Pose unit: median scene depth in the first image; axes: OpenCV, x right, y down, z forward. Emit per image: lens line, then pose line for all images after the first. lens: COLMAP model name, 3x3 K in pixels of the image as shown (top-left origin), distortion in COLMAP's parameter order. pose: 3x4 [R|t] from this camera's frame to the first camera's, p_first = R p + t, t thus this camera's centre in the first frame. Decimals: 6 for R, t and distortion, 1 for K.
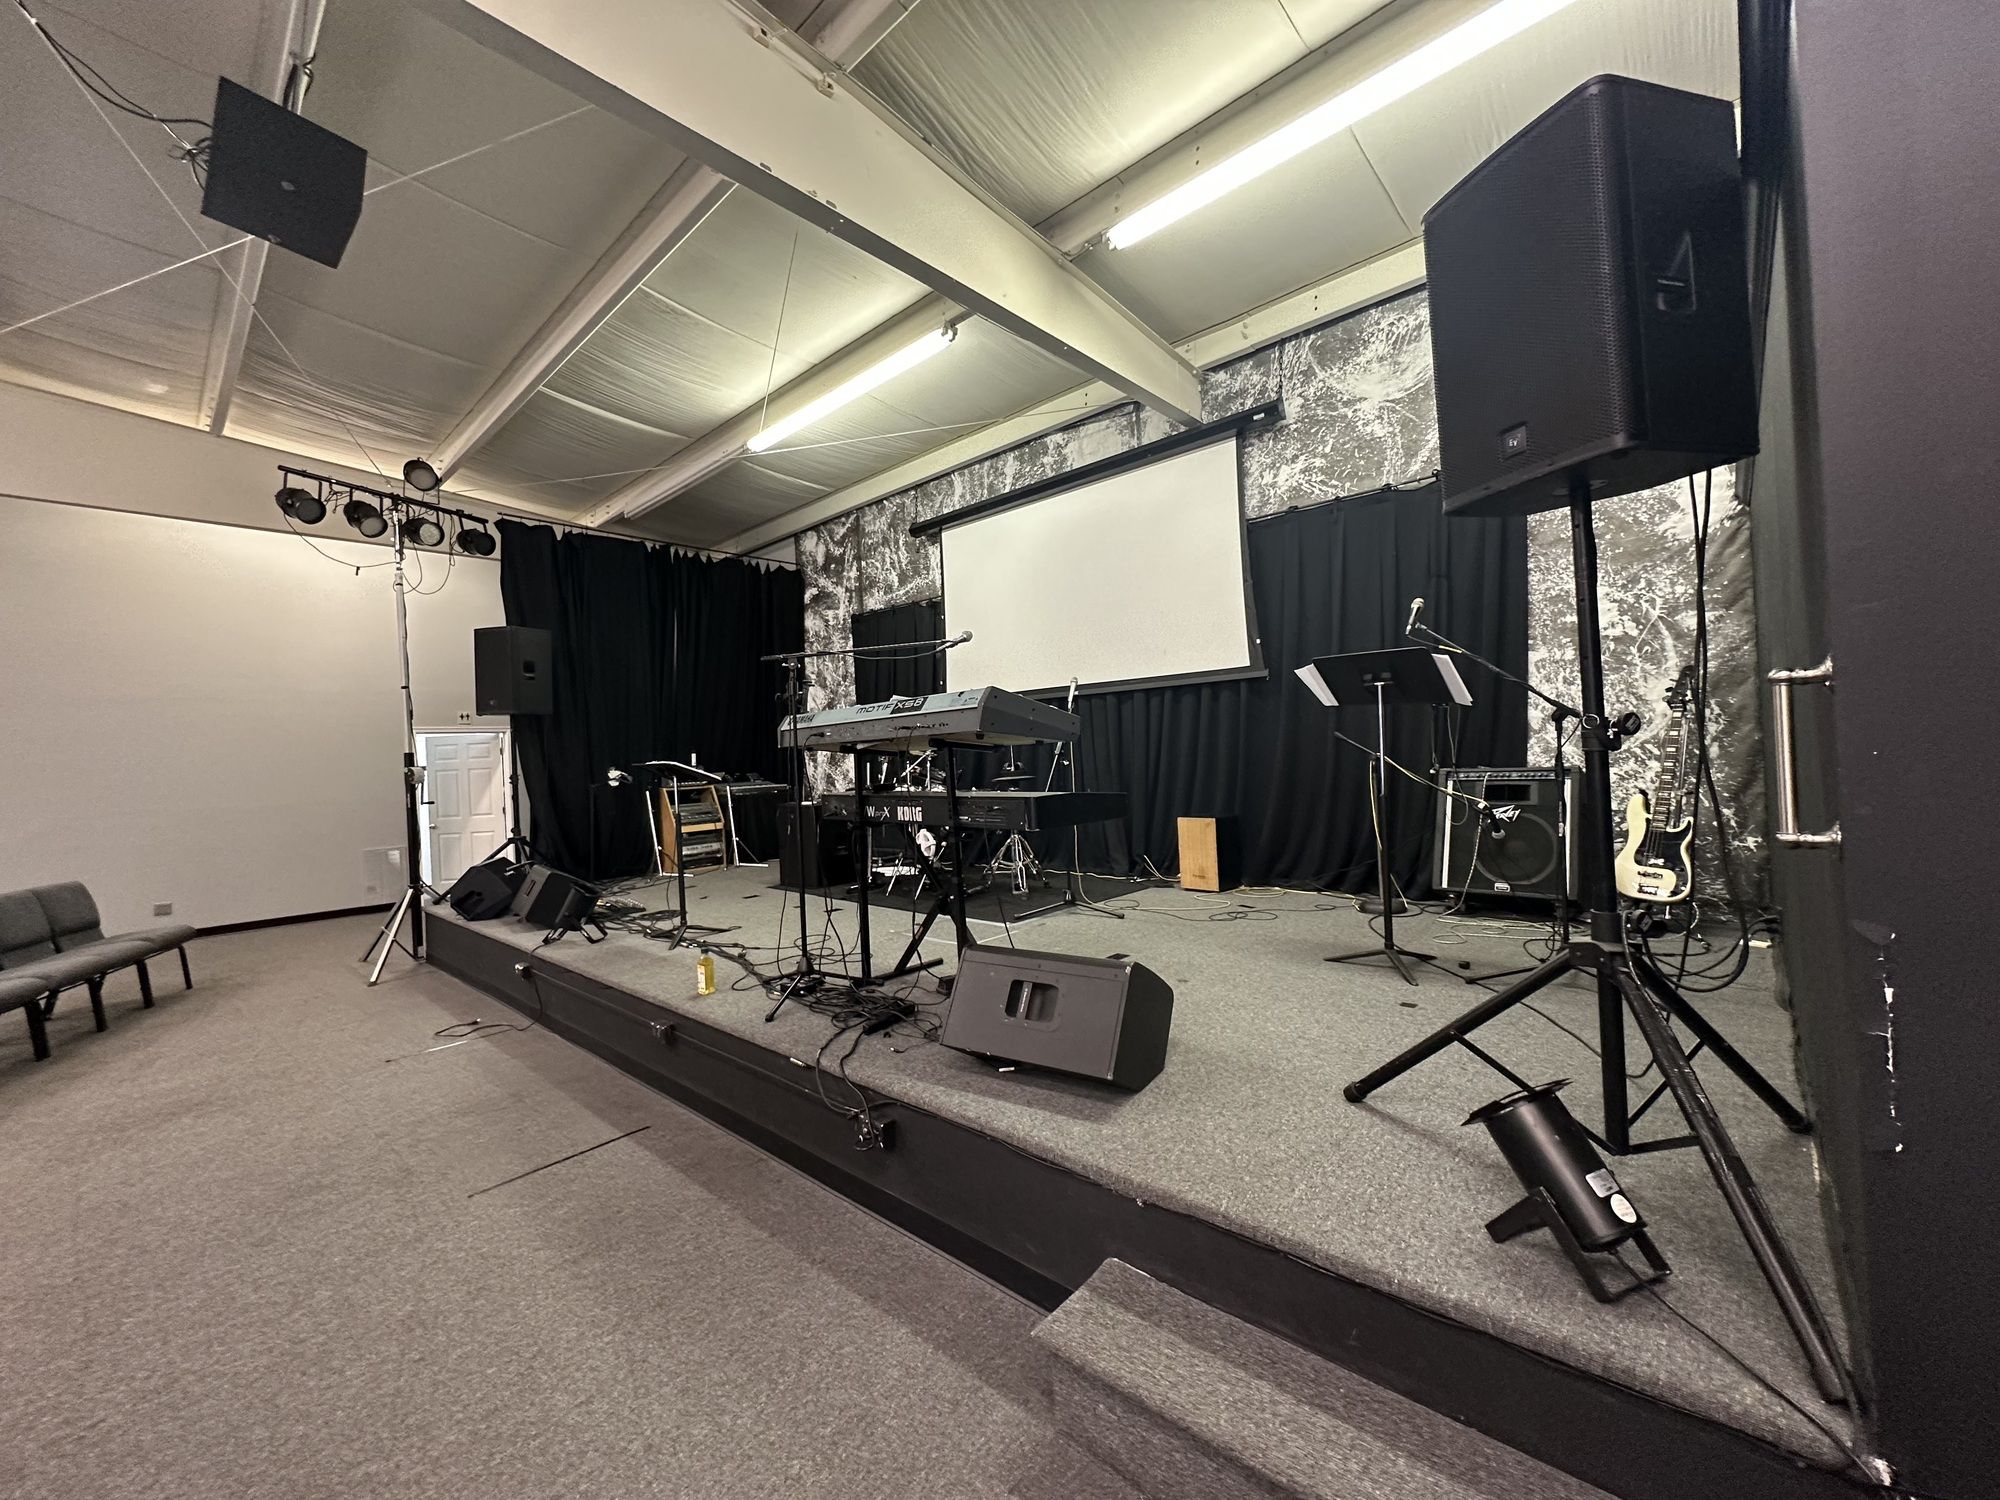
lens RADIAL K [[799.3, 0, 1000.0], [0, 799.3, 750.0], [0, 0, 1]] dist [-0.001905, 0.000425]
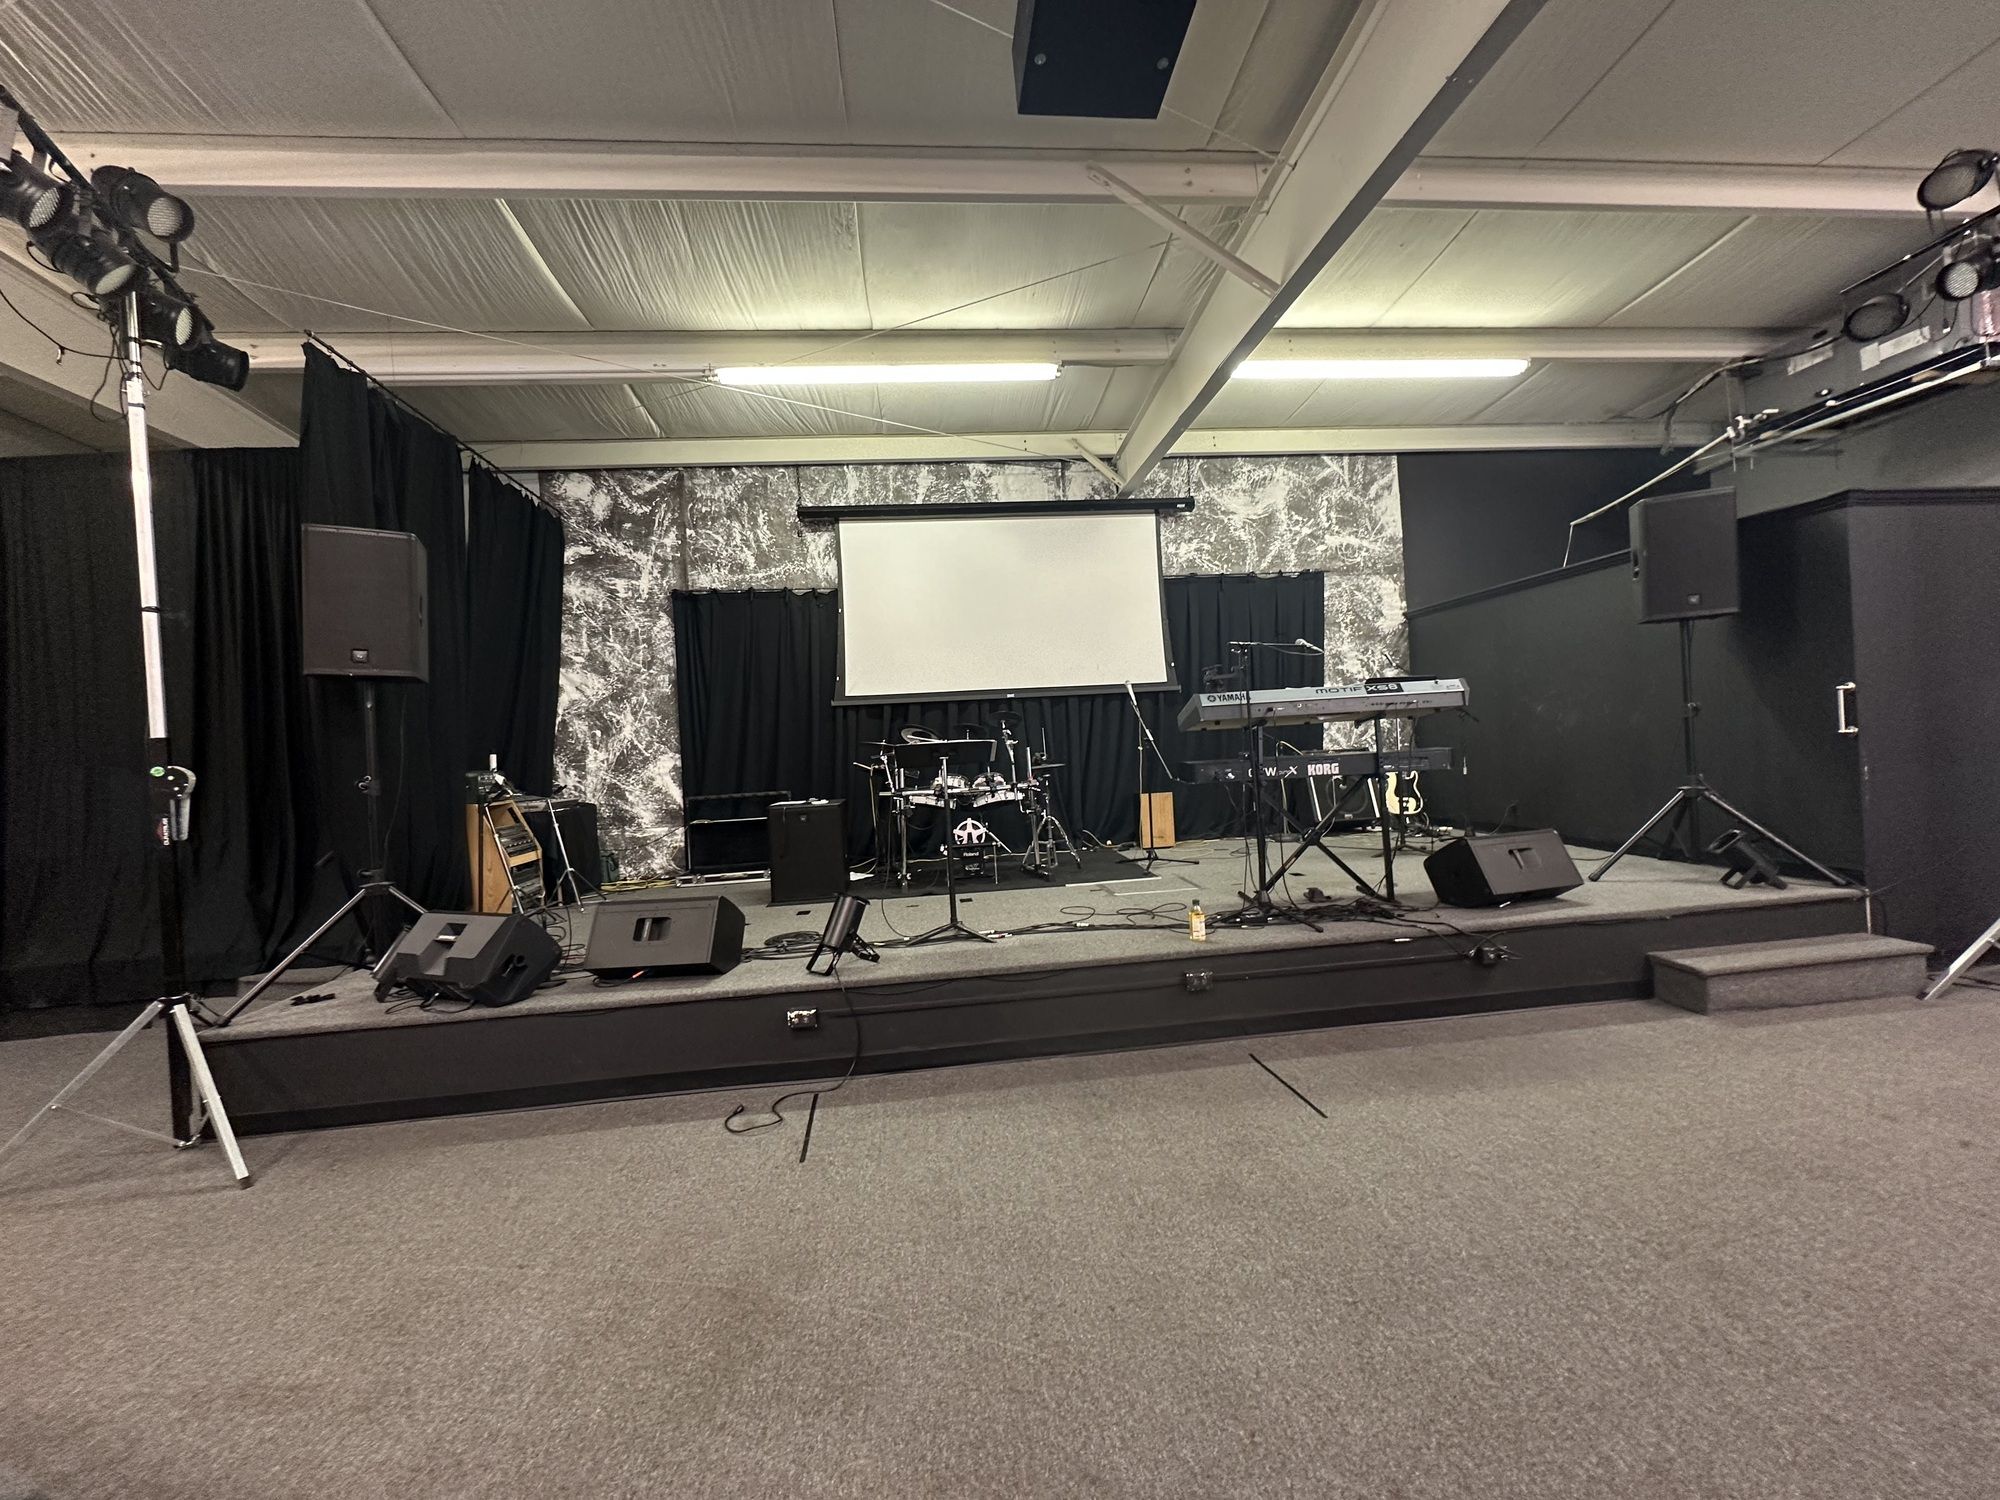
lens RADIAL K [[799.3, 0, 1000.0], [0, 799.3, 750.0], [0, 0, 1]] dist [-0.001905, 0.000425]
pose [[0.662479, 0.006334, 0.749054, -0.844179], [0.021738, 0.999381, -0.027677, 0.040913], [-0.748765, 0.034618, 0.661931, 0.287314]]
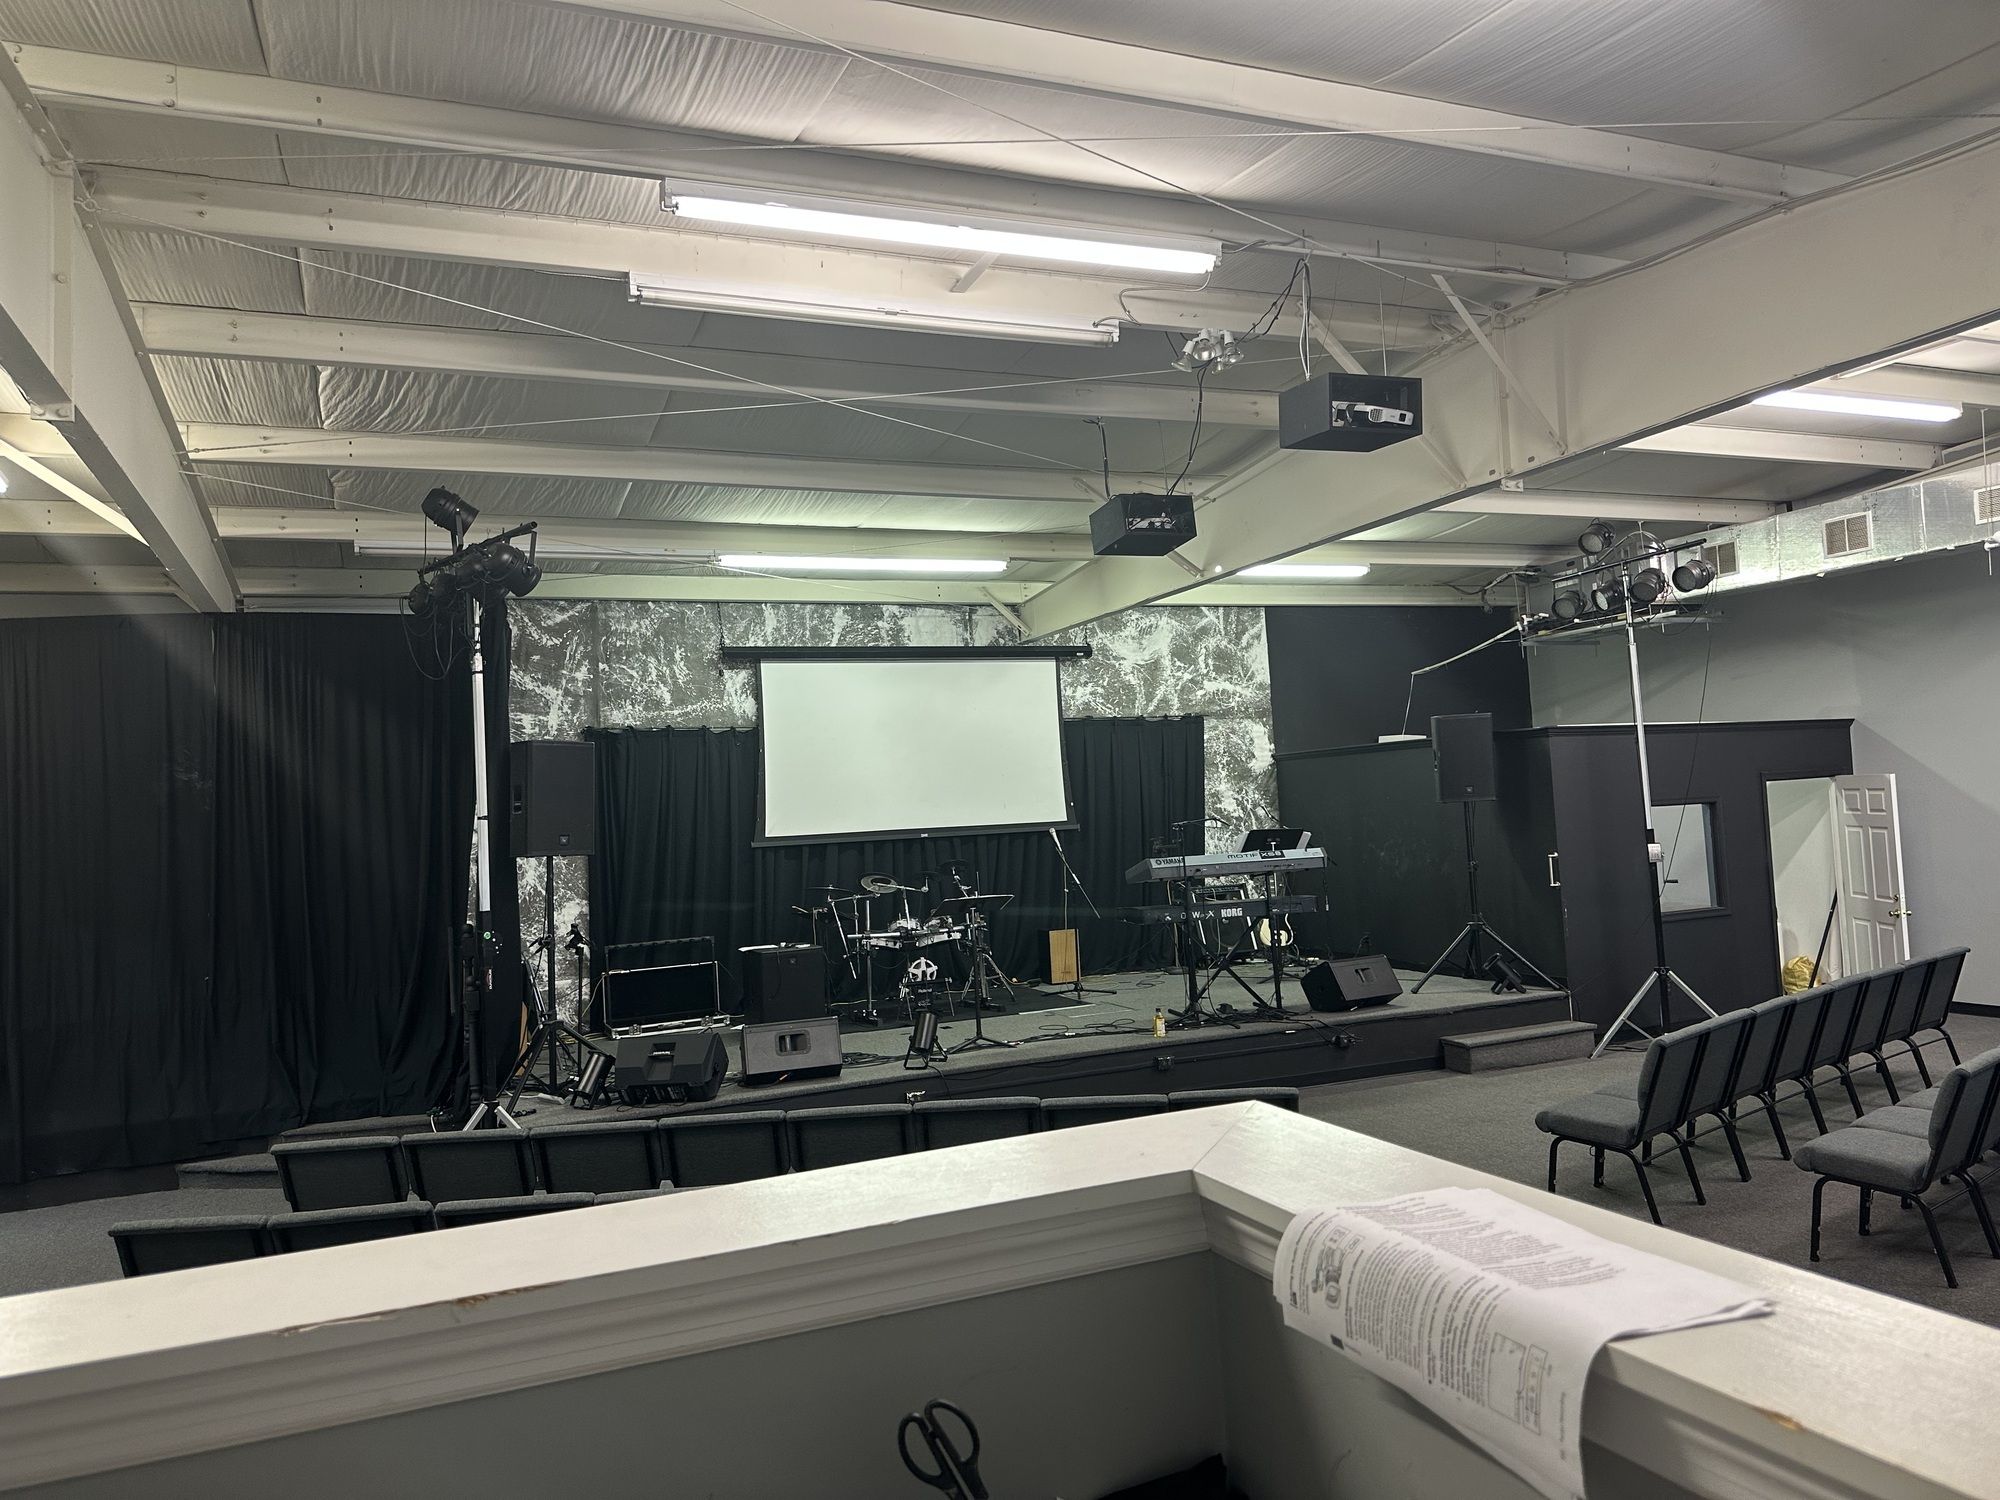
lens RADIAL K [[1401.0, 0, 997.4], [0, 1401.0, 742.4], [0, 0, 1]] dist [0.160358, -0.193523]
pose [[0.416461, 0.072734, 0.906239, -1.874608], [0.031023, 0.995077, -0.094120, -0.012179], [-0.908624, 0.067312, 0.412155, 0.068223]]
